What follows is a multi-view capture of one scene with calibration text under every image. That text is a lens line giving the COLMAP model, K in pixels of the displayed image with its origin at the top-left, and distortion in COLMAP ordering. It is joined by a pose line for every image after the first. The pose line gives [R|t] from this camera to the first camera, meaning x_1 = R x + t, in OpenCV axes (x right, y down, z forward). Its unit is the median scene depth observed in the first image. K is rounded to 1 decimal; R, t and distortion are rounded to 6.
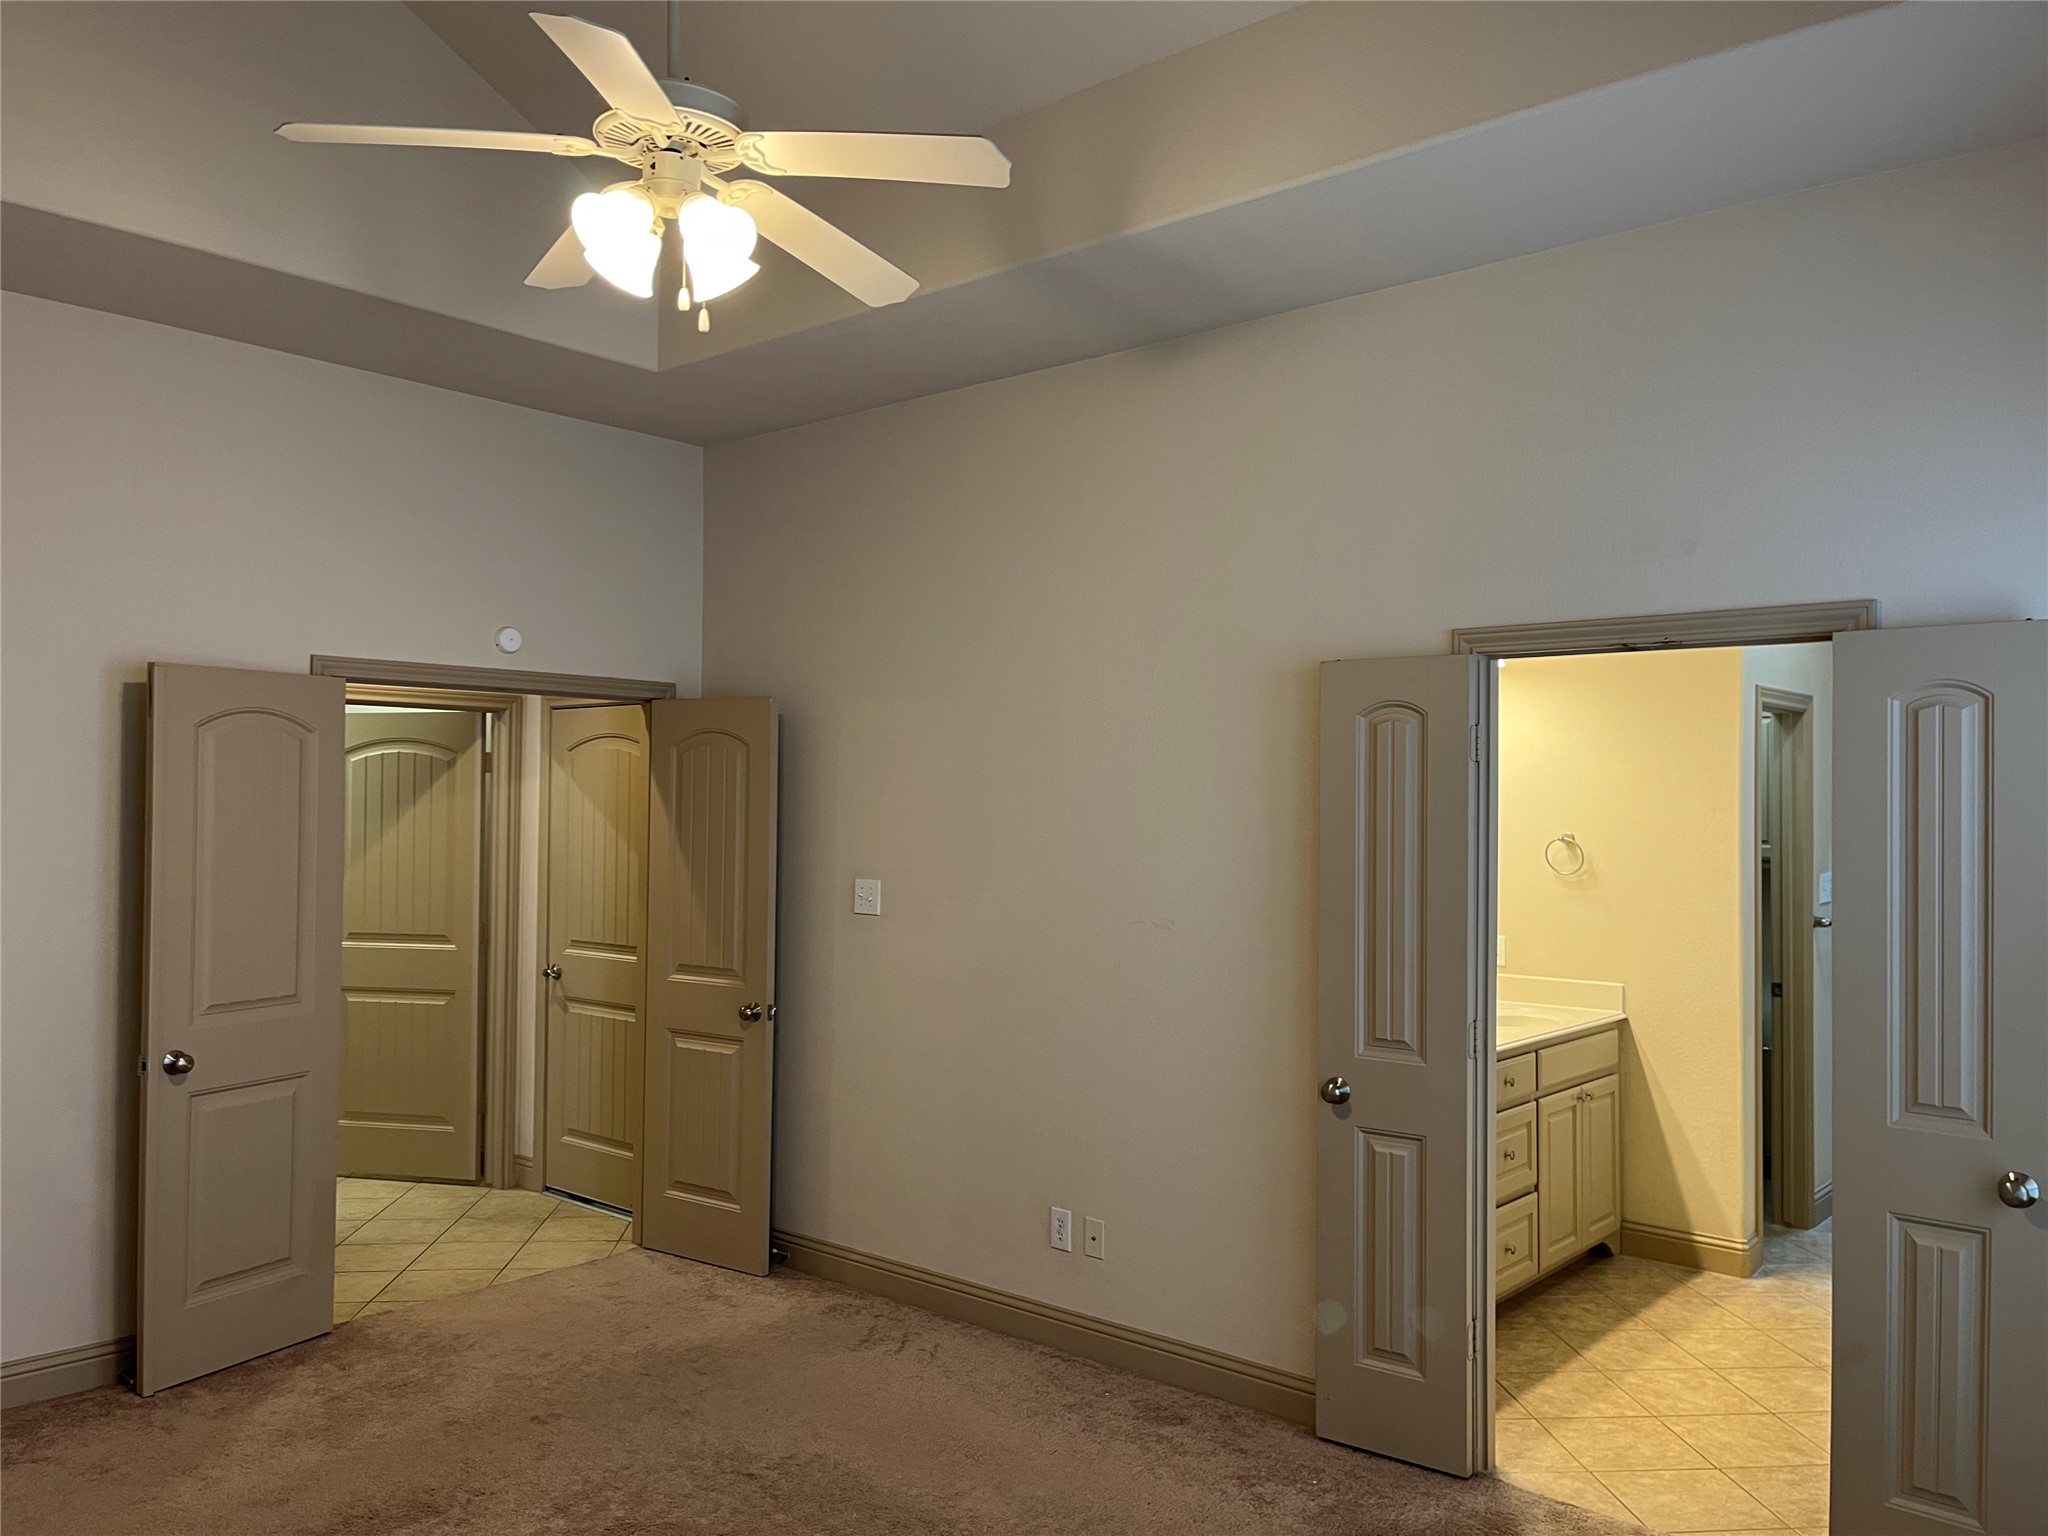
lens RADIAL K [[1531.7, 0, 993.5], [0, 1531.7, 779.0], [0, 0, 1]] dist [0.091912, -0.123639]
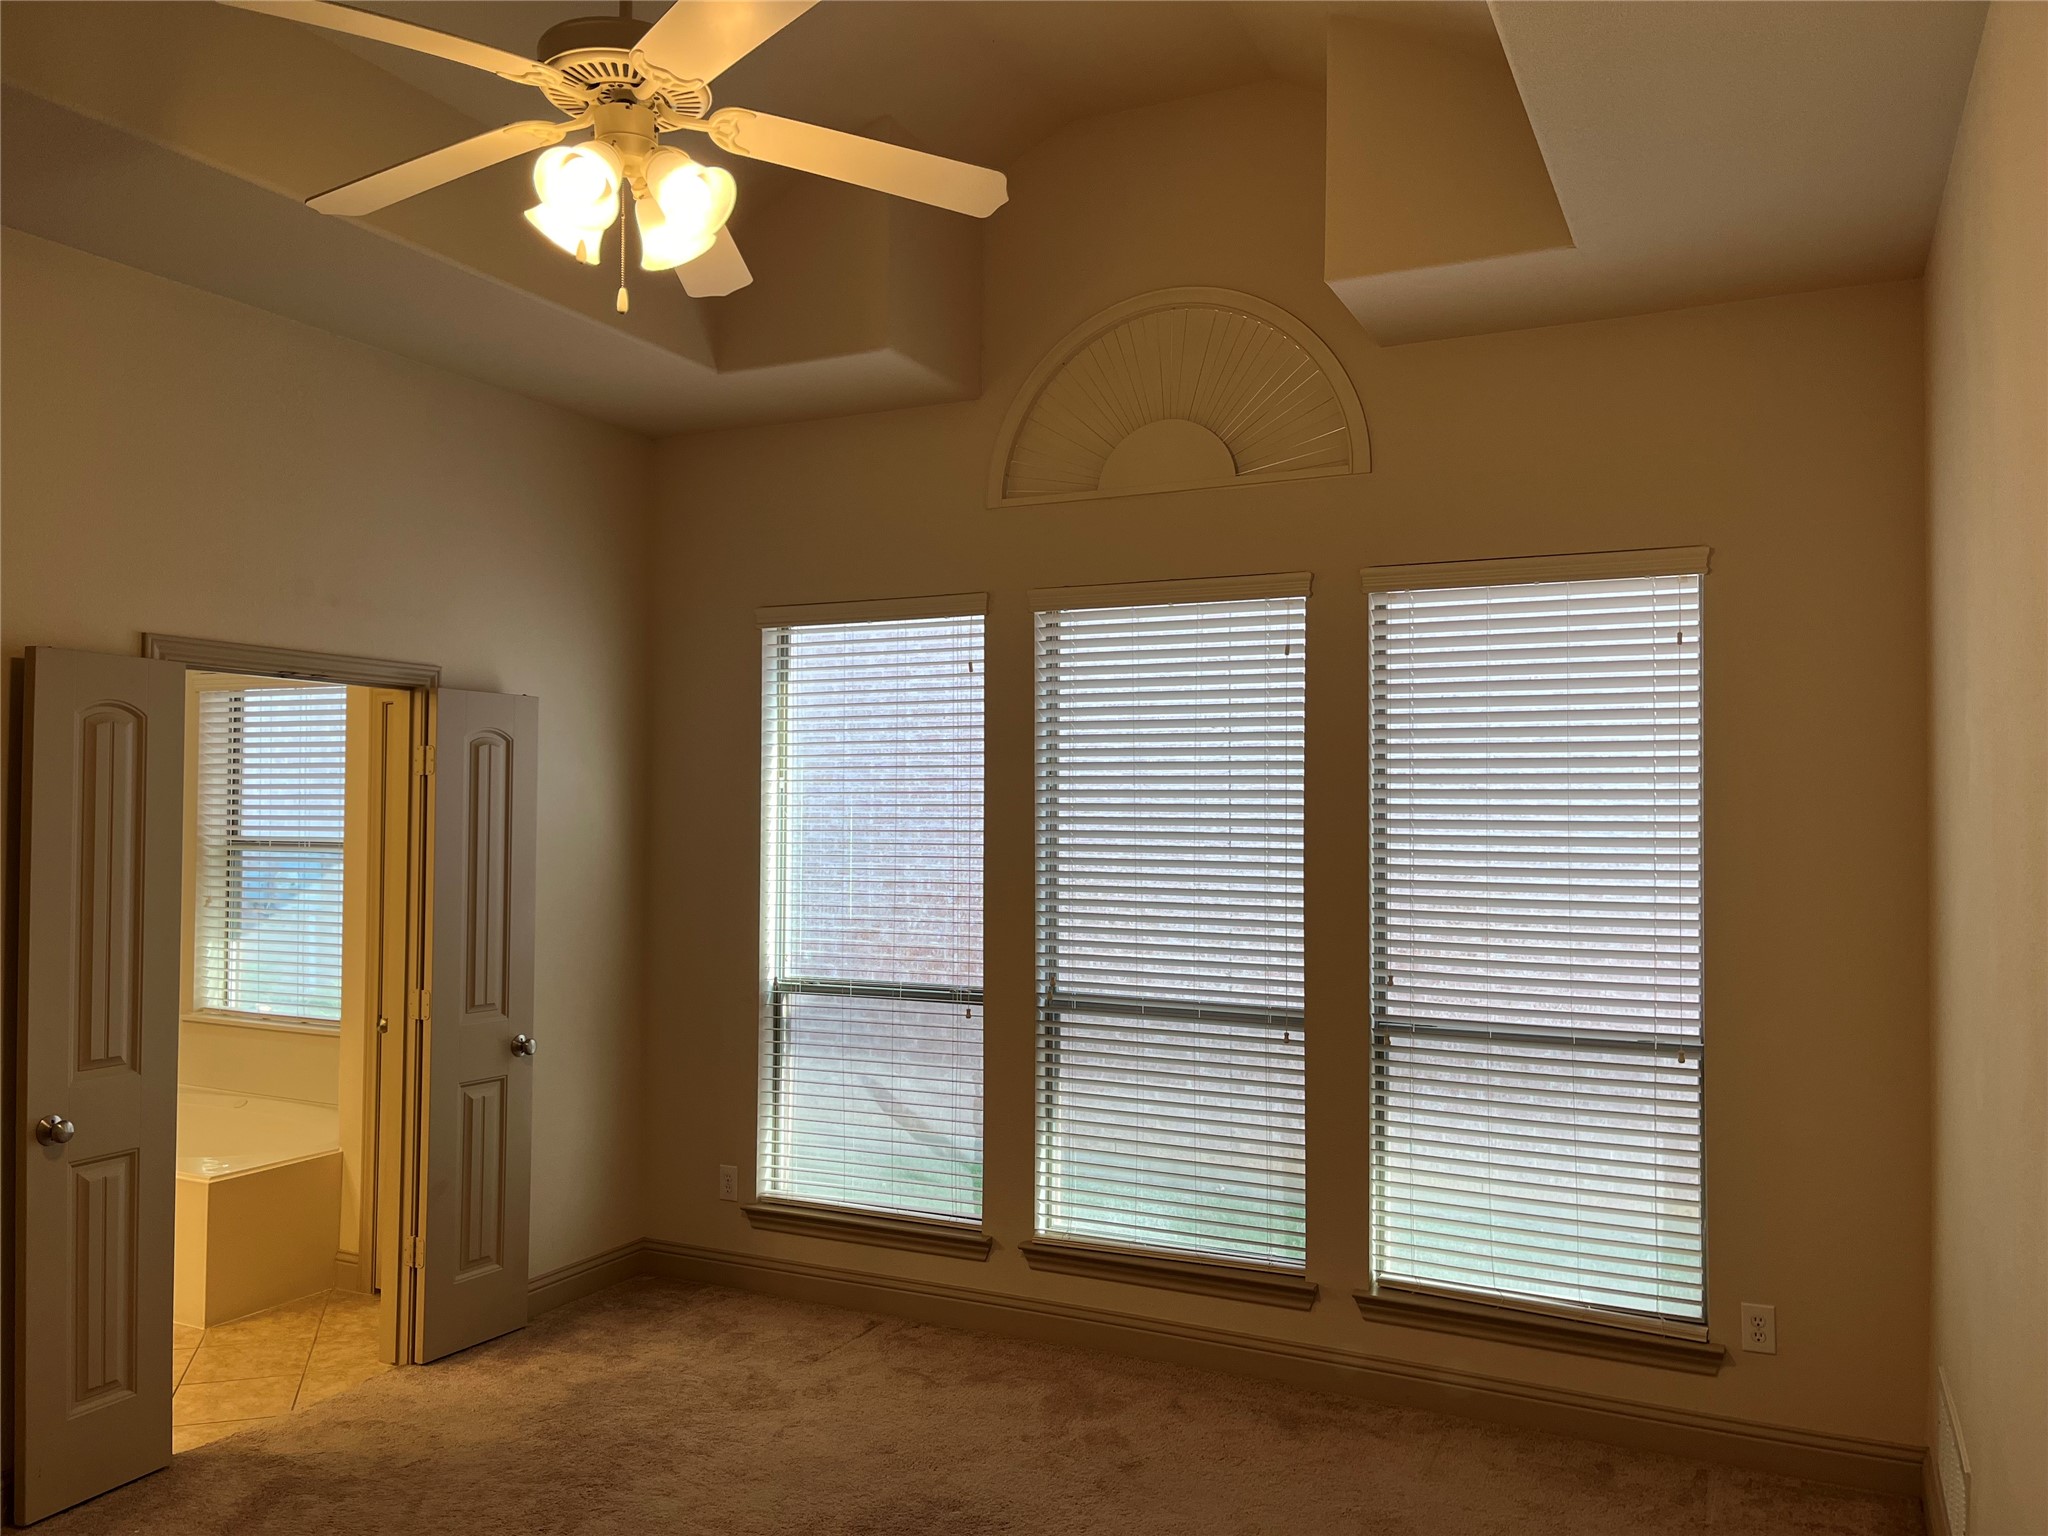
lens RADIAL K [[1557.0, 0, 1022.1], [0, 1557.0, 786.8], [0, 0, 1]] dist [0.064133, -0.087806]
pose [[-0.262412, 0.007854, 0.964924, -0.891933], [-0.022021, 0.999658, -0.014125, 0.004355], [-0.964705, -0.024955, -0.262149, 0.778049]]
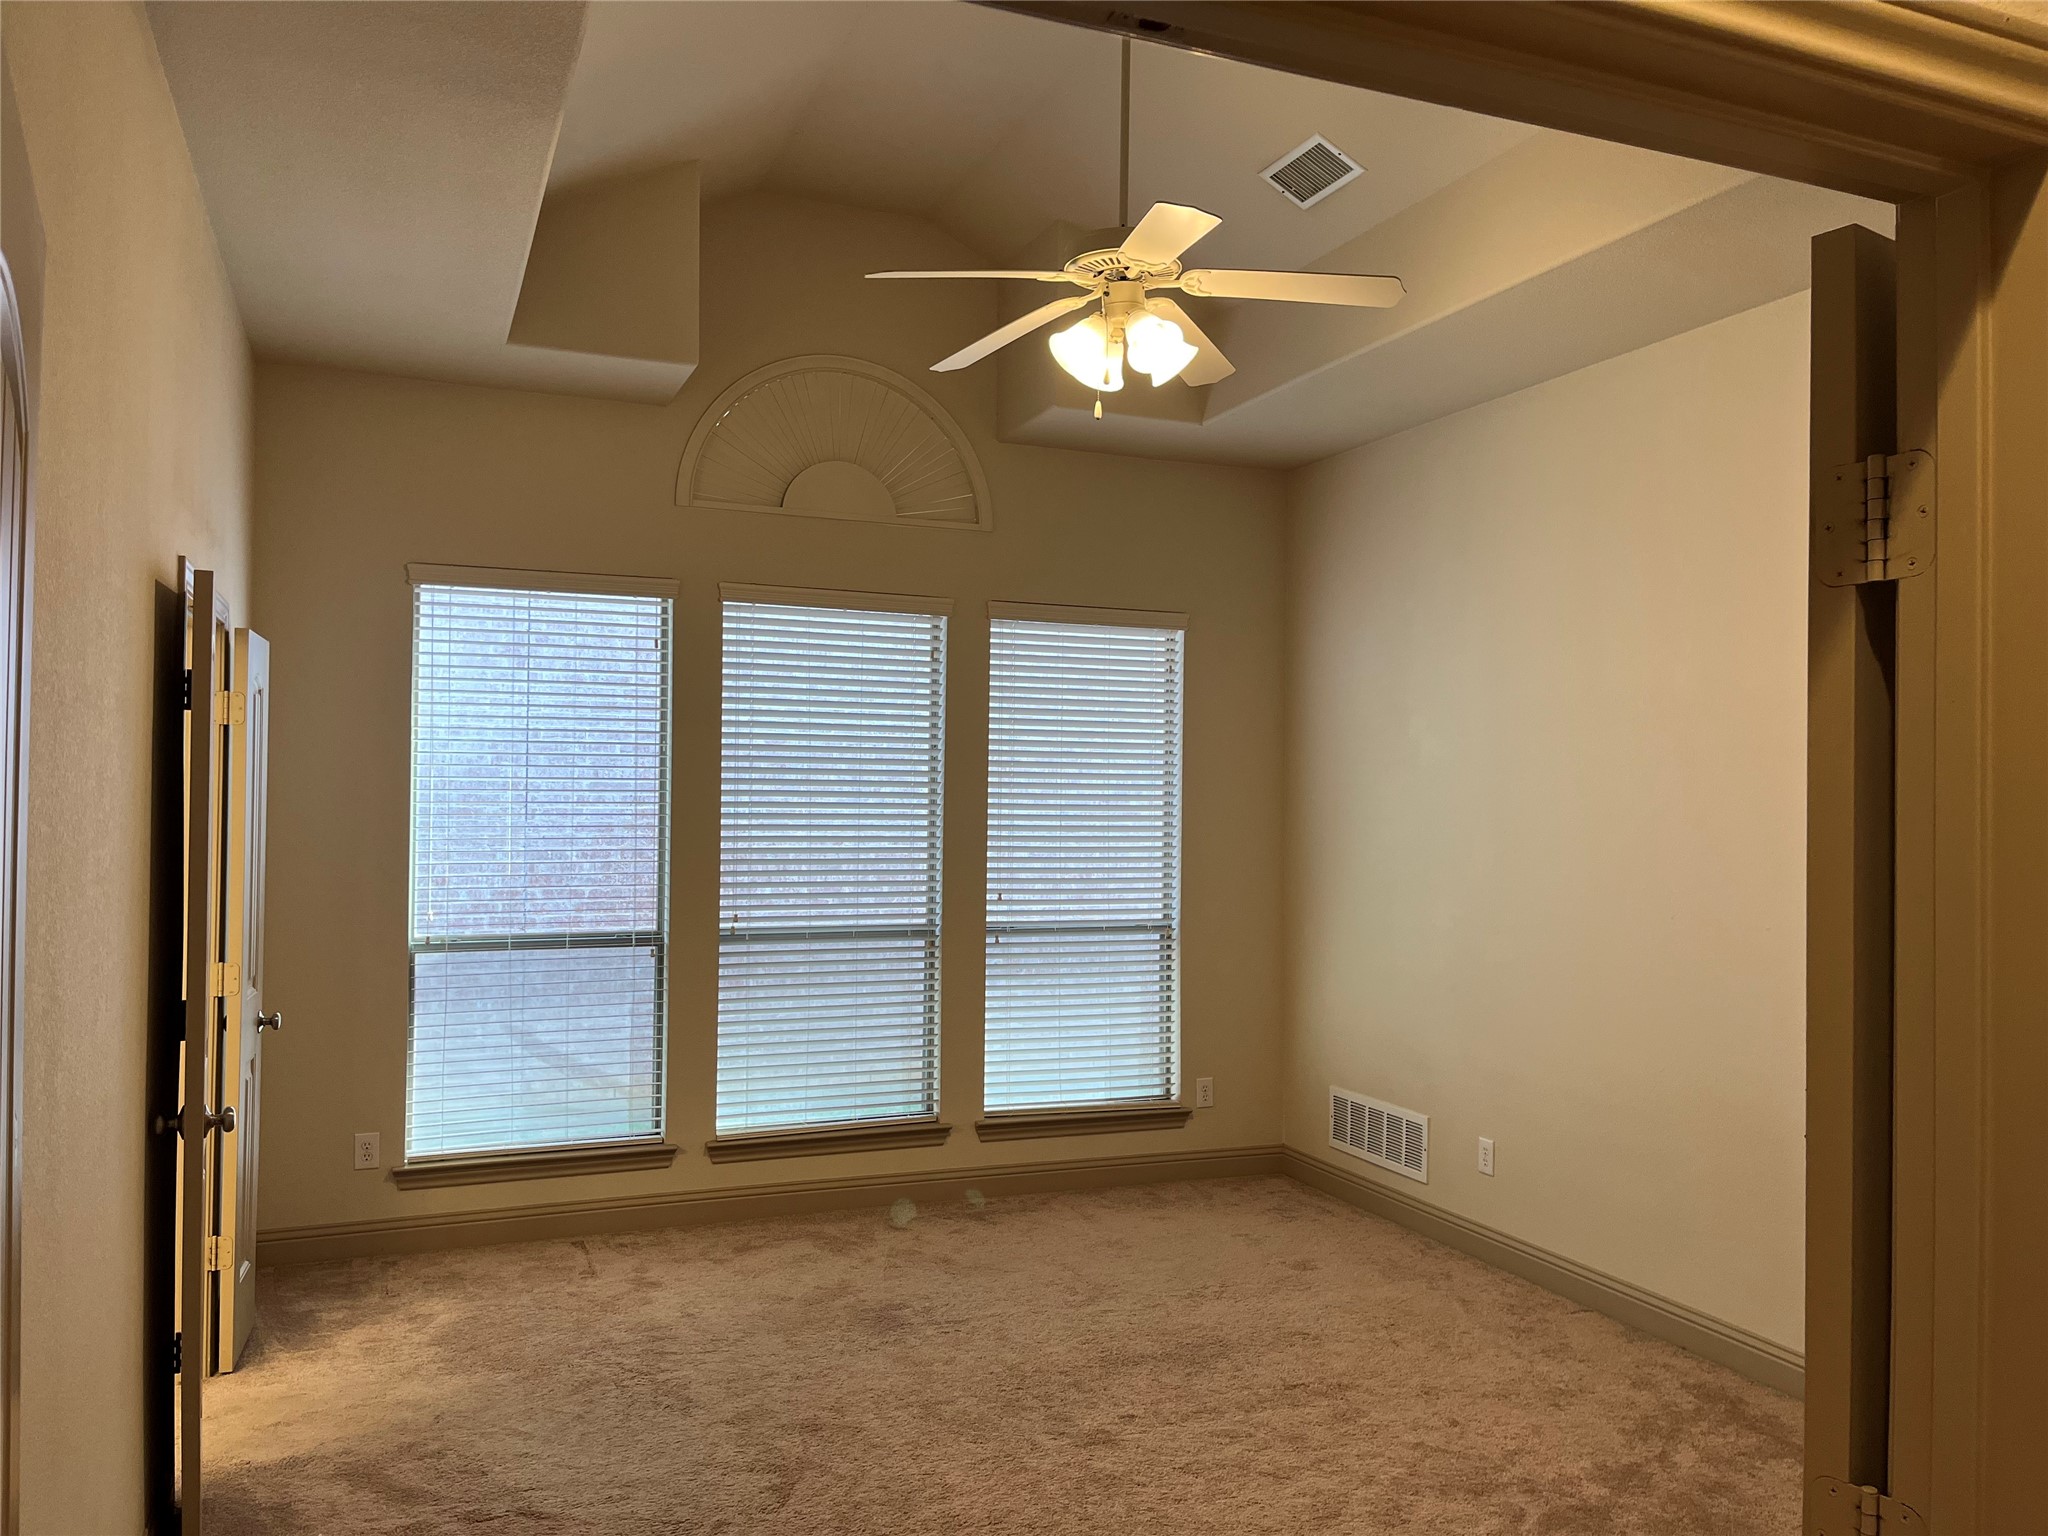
lens RADIAL K [[1557.0, 0, 1022.1], [0, 1557.0, 786.8], [0, 0, 1]] dist [0.064133, -0.087806]
pose [[-0.895672, -0.014803, 0.444468, -0.559056], [-0.023680, 0.999615, -0.014427, 0.036057], [-0.444083, -0.023447, -0.895679, 1.706246]]
